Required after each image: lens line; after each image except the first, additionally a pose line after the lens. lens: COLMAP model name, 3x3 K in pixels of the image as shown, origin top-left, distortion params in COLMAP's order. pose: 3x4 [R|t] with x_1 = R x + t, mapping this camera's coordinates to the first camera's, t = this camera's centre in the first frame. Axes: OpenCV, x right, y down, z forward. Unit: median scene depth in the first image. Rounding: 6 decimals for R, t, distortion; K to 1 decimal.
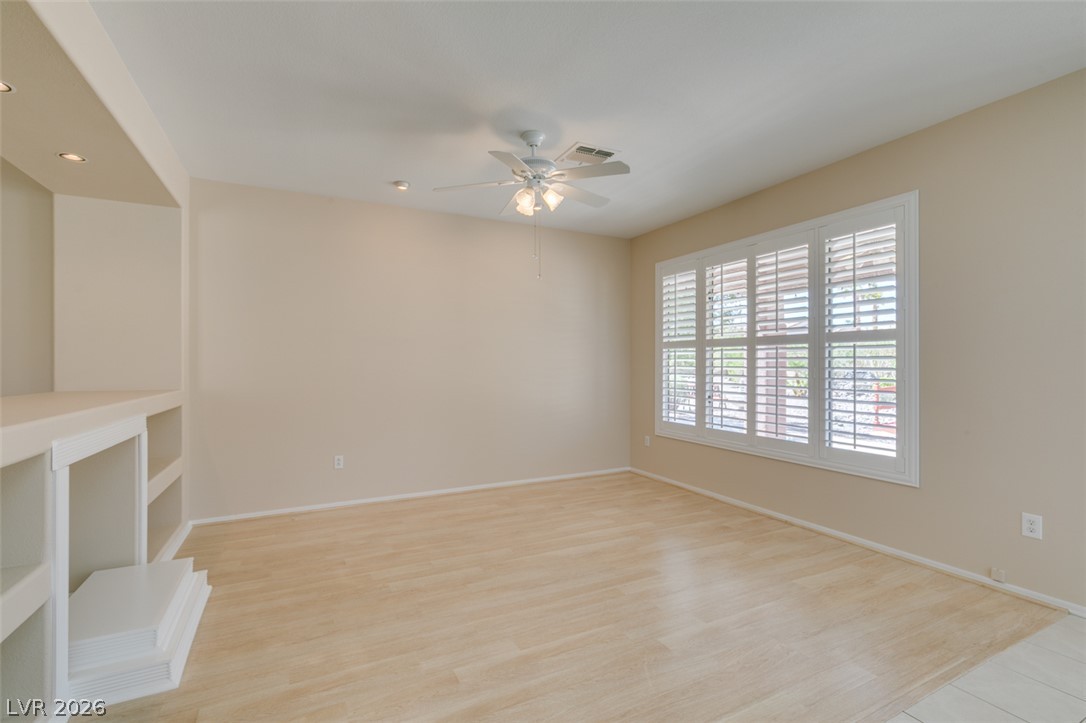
lens RADIAL K [[486.3, 0, 541.2], [0, 486.3, 364.0], [0, 0, 1]] dist [0.001392, -0.000764]
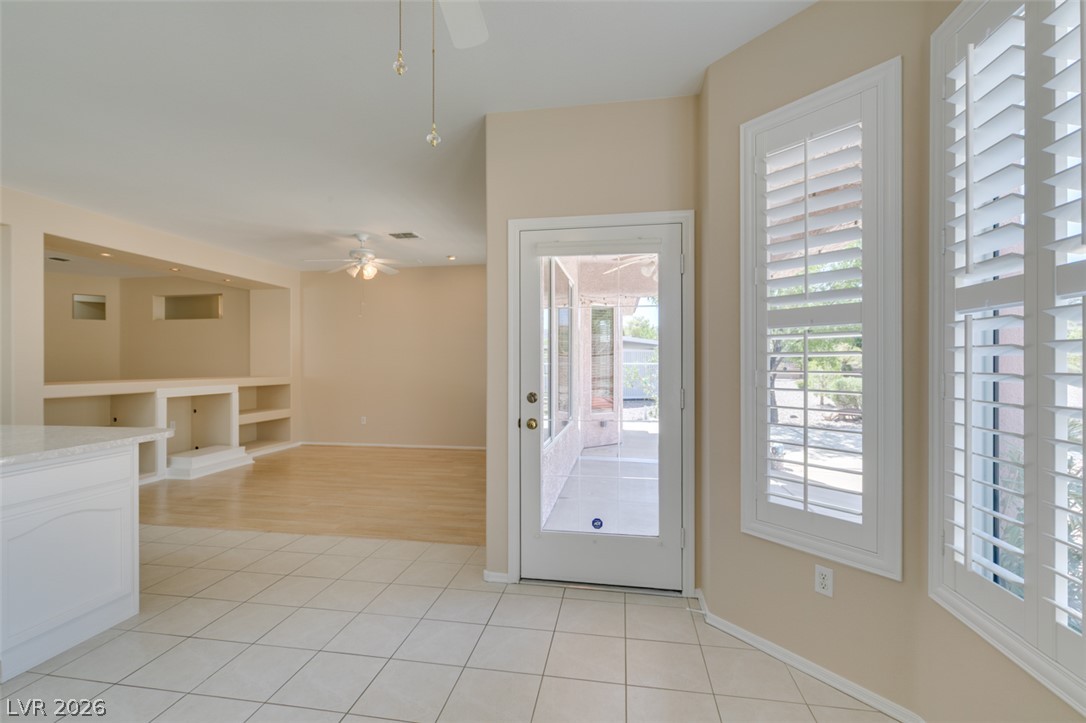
lens RADIAL K [[486.3, 0, 541.2], [0, 486.3, 364.0], [0, 0, 1]] dist [0.001392, -0.000764]
pose [[0.803568, 0.000863, -0.595212, 1.395898], [-0.000200, 0.999999, 0.001181, -0.002663], [0.595212, -0.000830, 0.803568, -0.026132]]
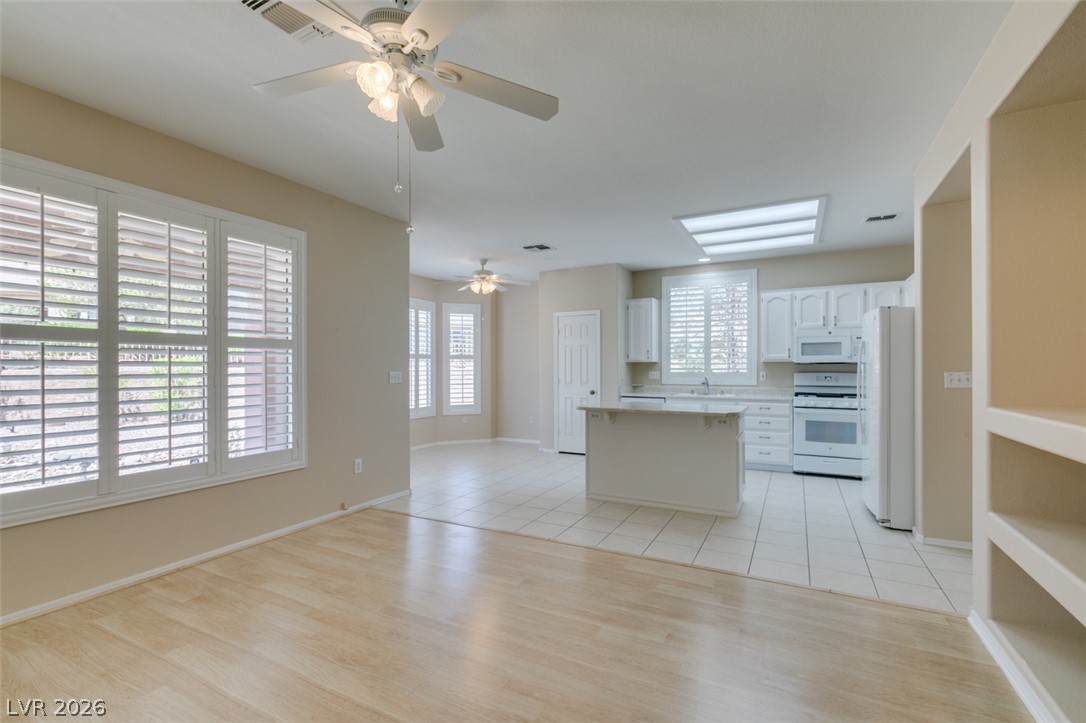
lens RADIAL K [[486.3, 0, 541.2], [0, 486.3, 364.0], [0, 0, 1]] dist [0.001392, -0.000764]
pose [[-0.578655, 0.007522, 0.815538, -0.539453], [0.002100, 0.999968, -0.007733, -0.003084], [-0.815570, -0.002762, -0.578652, 1.083708]]
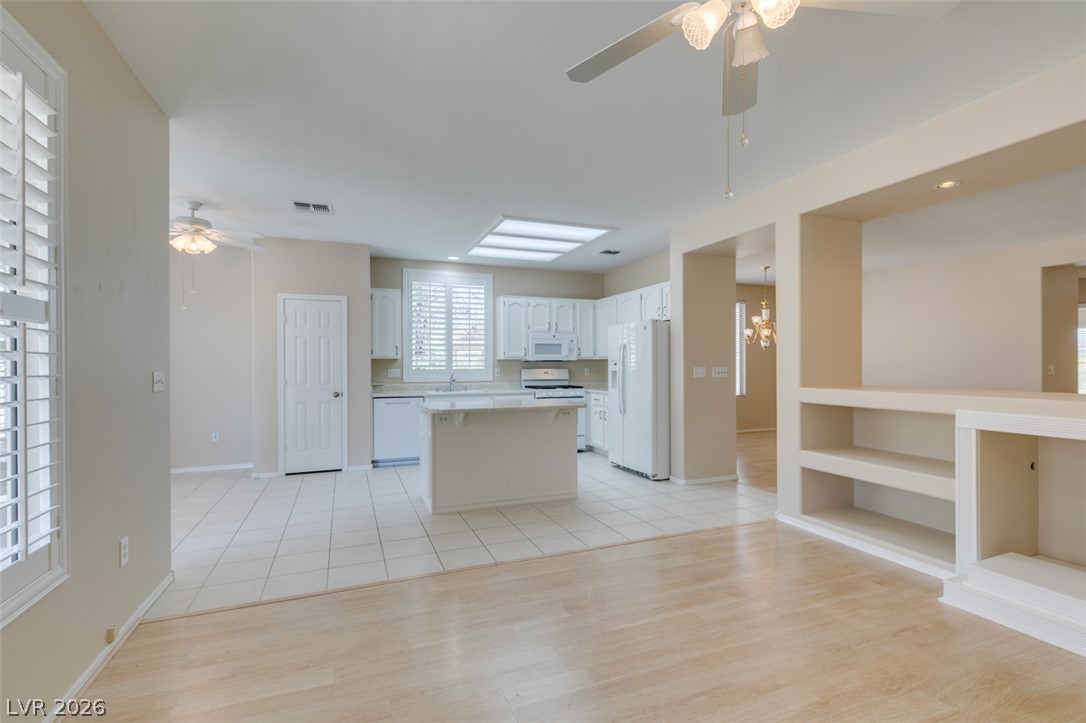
lens RADIAL K [[486.3, 0, 541.2], [0, 486.3, 364.0], [0, 0, 1]] dist [0.001392, -0.000764]
pose [[-0.996143, 0.004155, 0.087647, 0.131928], [0.004071, 0.999991, -0.001133, -0.001426], [-0.087651, -0.000772, -0.996151, 1.348390]]
